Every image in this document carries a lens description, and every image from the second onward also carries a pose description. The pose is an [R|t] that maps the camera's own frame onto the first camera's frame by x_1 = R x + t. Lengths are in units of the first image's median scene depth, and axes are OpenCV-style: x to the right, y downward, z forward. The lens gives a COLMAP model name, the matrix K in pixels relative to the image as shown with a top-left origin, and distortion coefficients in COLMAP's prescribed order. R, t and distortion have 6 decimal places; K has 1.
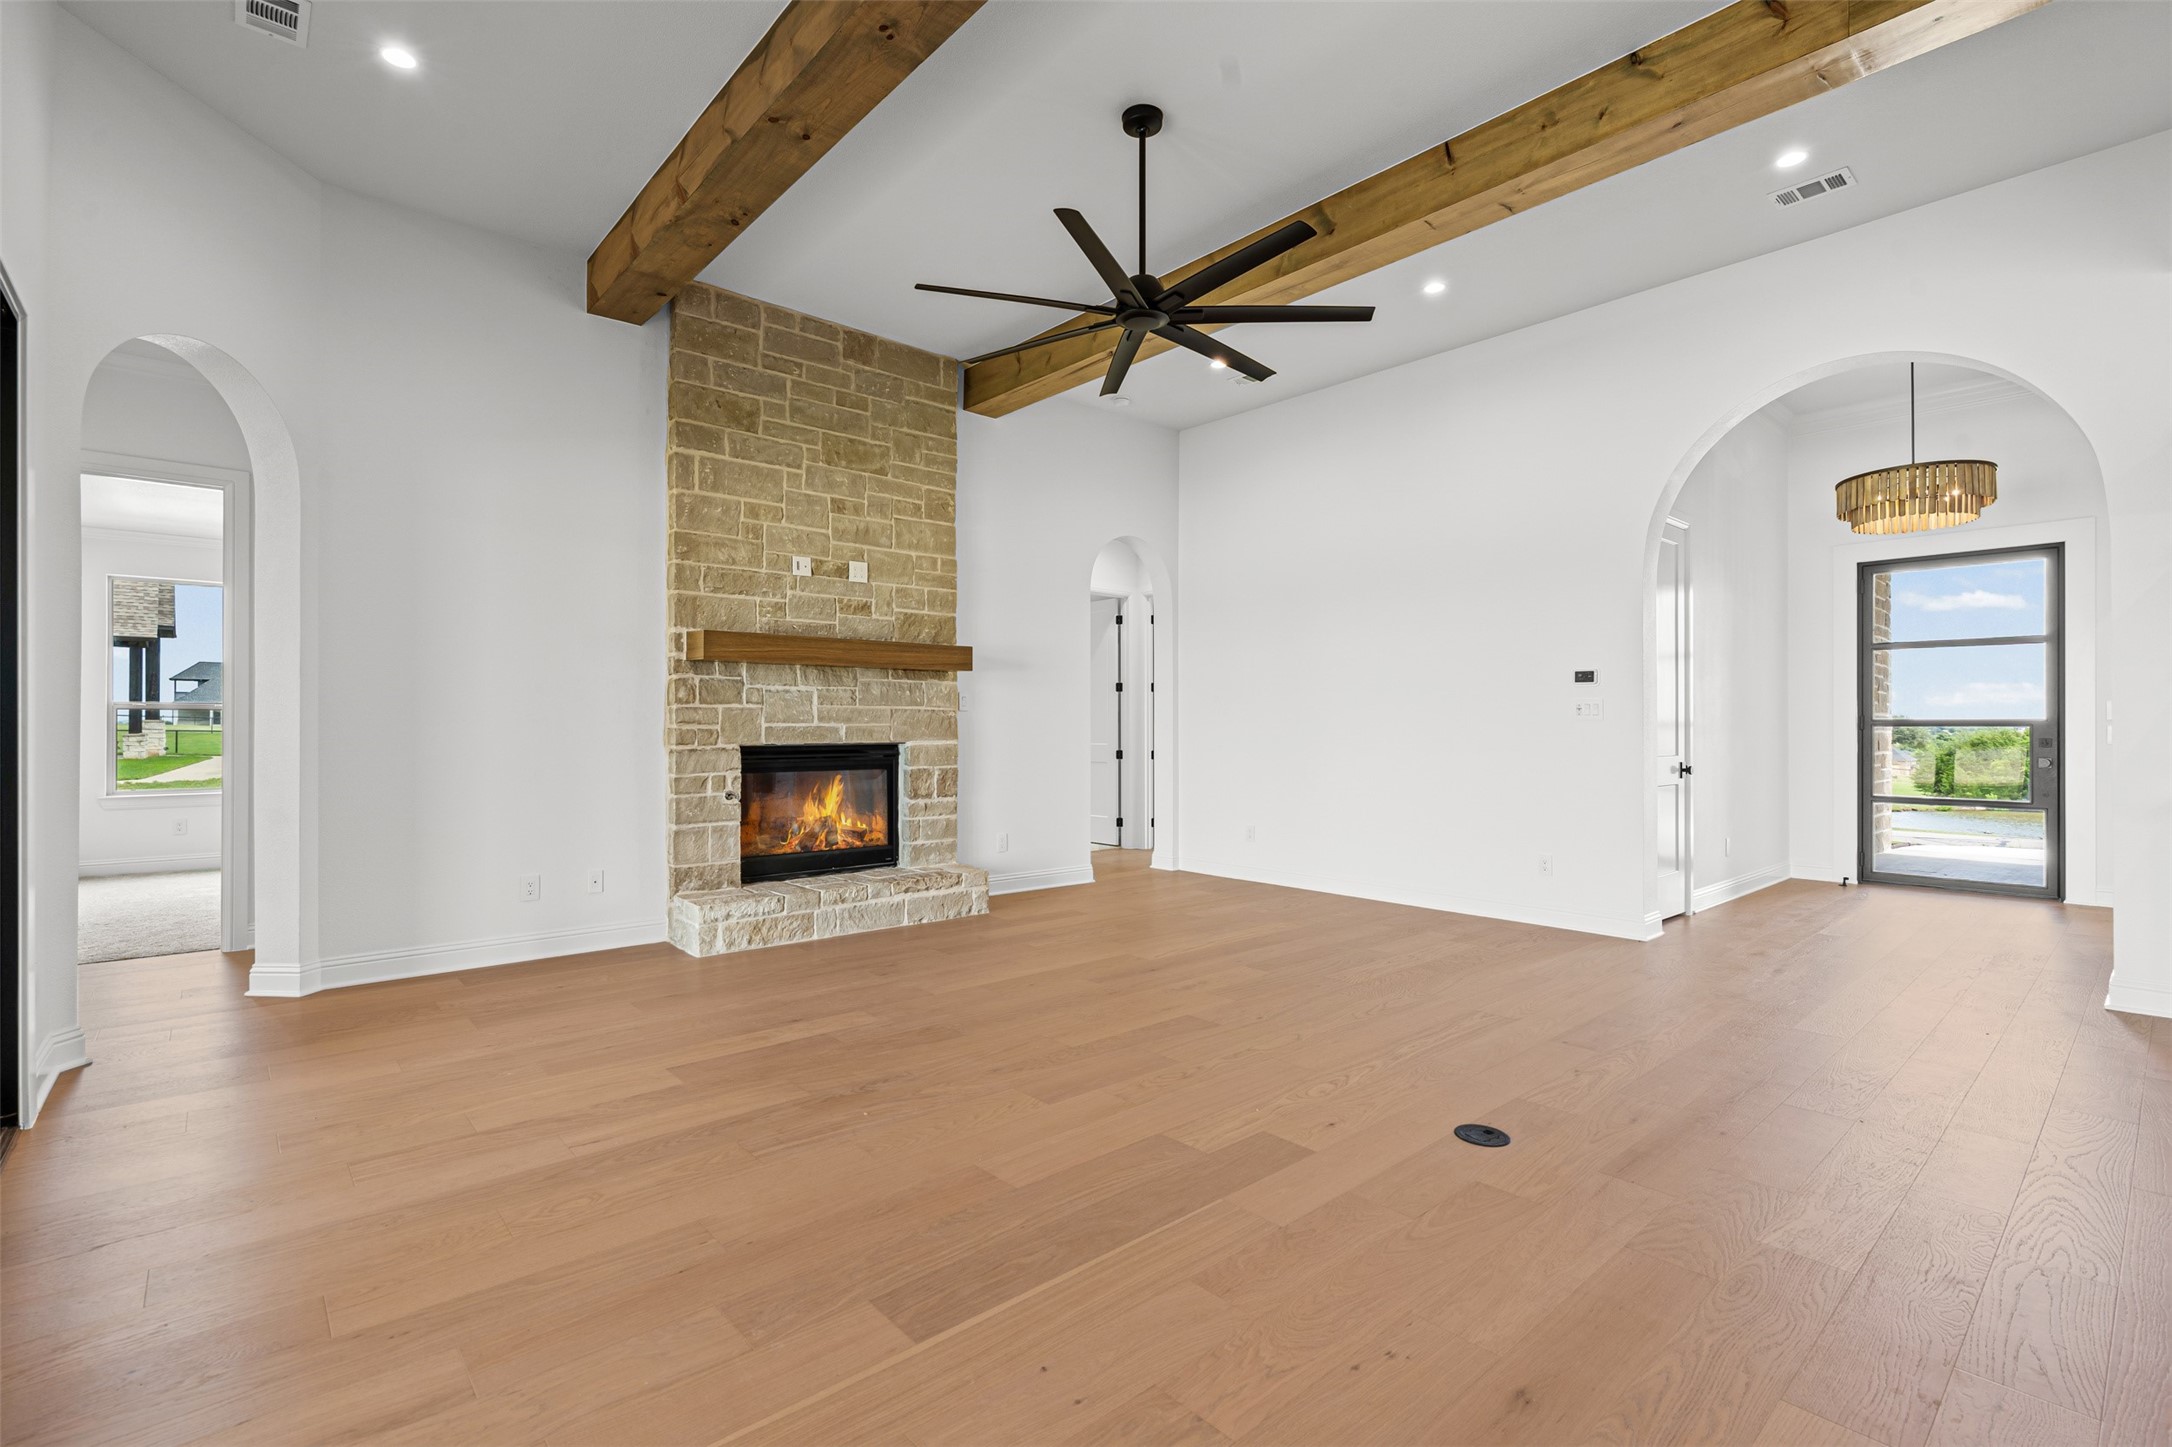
lens RADIAL K [[980.2, 0, 1086.0], [0, 980.2, 723.5], [0, 0, 1]] dist [-0.011224, 0.005752]
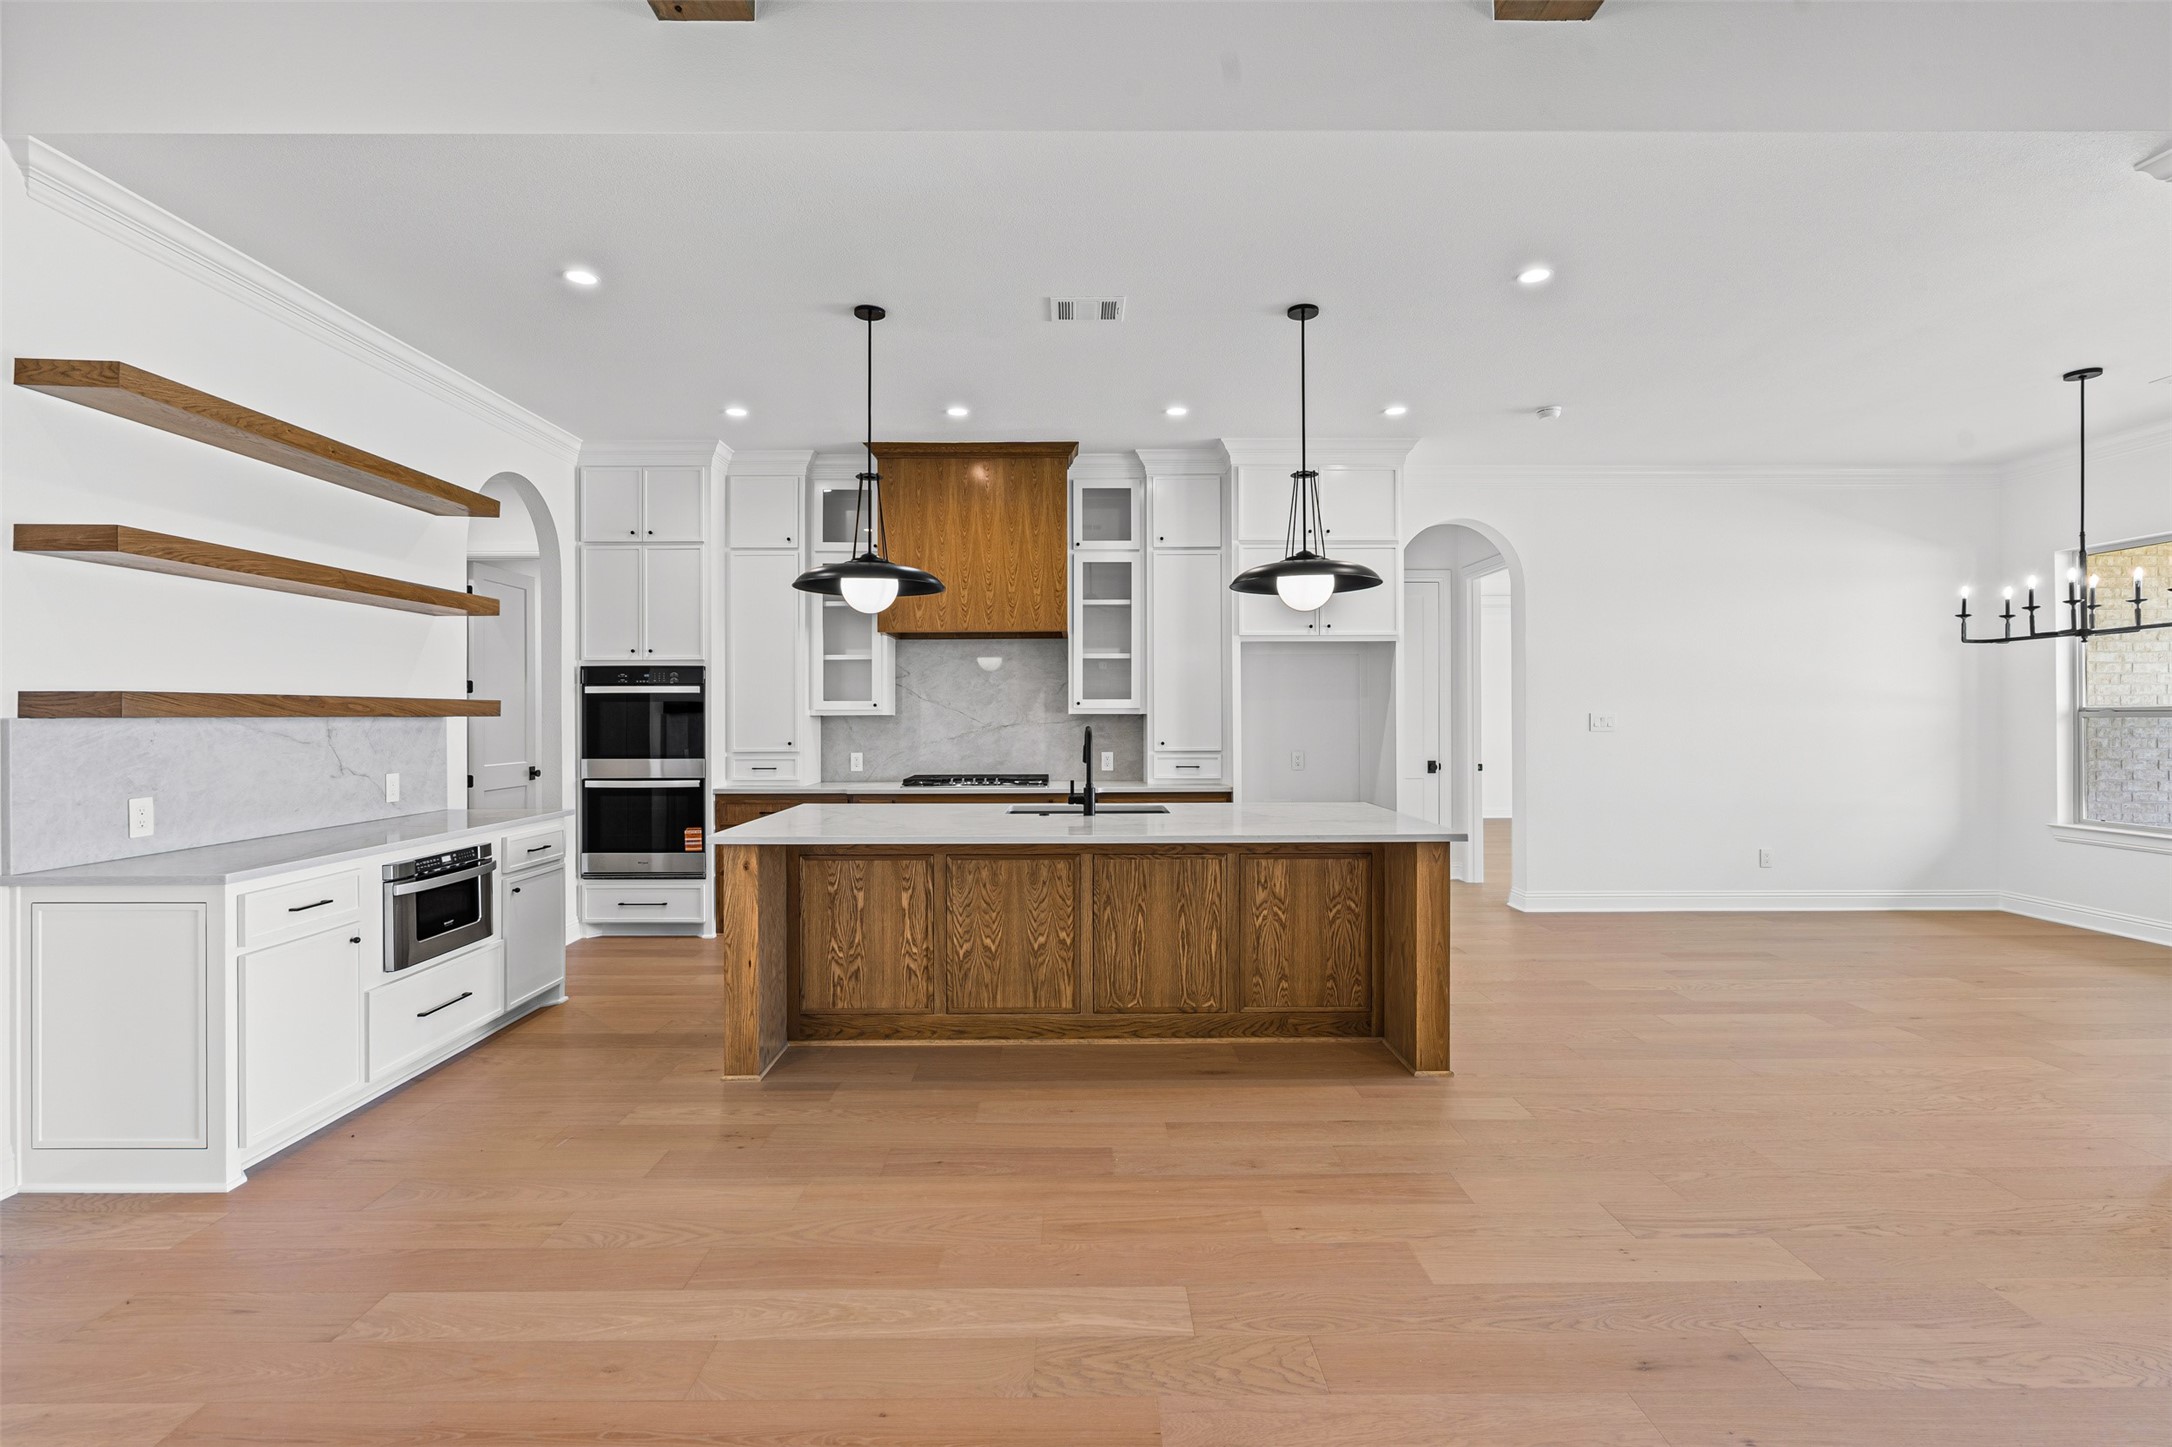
lens RADIAL K [[987.1, 0, 1083.2], [0, 987.1, 706.9], [0, 0, 1]] dist [-0.005791, 0.002178]
pose [[-0.751353, 0.007371, 0.659859, 0.050930], [0.000212, 0.999940, -0.010928, -0.028924], [-0.659901, -0.008071, -0.751310, 0.715414]]
